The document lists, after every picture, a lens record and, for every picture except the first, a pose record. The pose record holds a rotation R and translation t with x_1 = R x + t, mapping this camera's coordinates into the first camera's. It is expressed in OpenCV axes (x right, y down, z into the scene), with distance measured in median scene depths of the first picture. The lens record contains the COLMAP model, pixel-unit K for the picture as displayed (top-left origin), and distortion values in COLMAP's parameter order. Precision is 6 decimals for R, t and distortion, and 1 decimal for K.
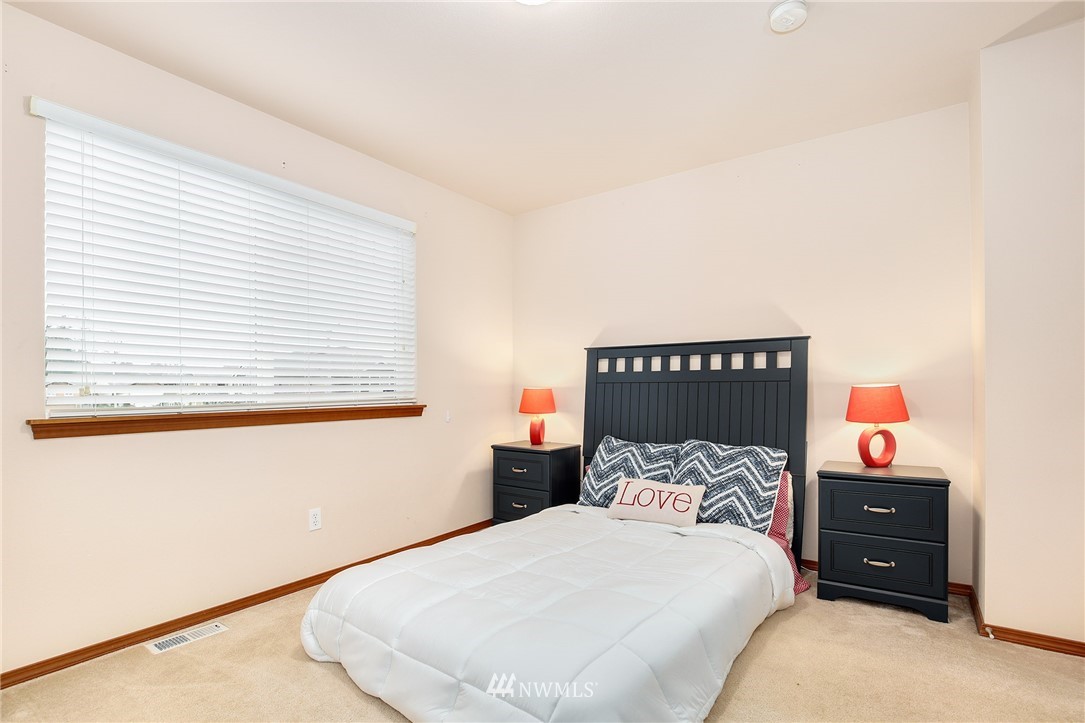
lens RADIAL K [[506.3, 0, 547.0], [0, 506.3, 383.7], [0, 0, 1]] dist [-0.026448, -0.000076]
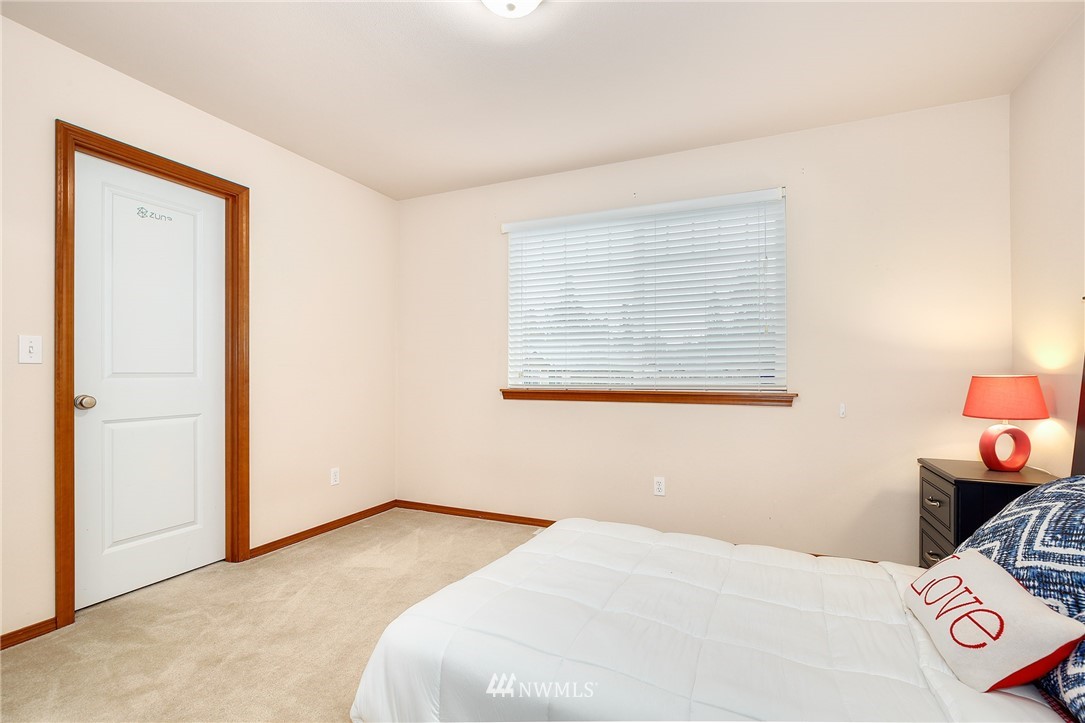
lens RADIAL K [[497.8, 0, 544.3], [0, 497.8, 364.6], [0, 0, 1]] dist [-0.029502, 0.001373]
pose [[0.192293, -0.012116, -0.981263, 0.622848], [0.004786, 0.999923, -0.011408, -0.000803], [0.981326, -0.002503, 0.192336, 0.520689]]
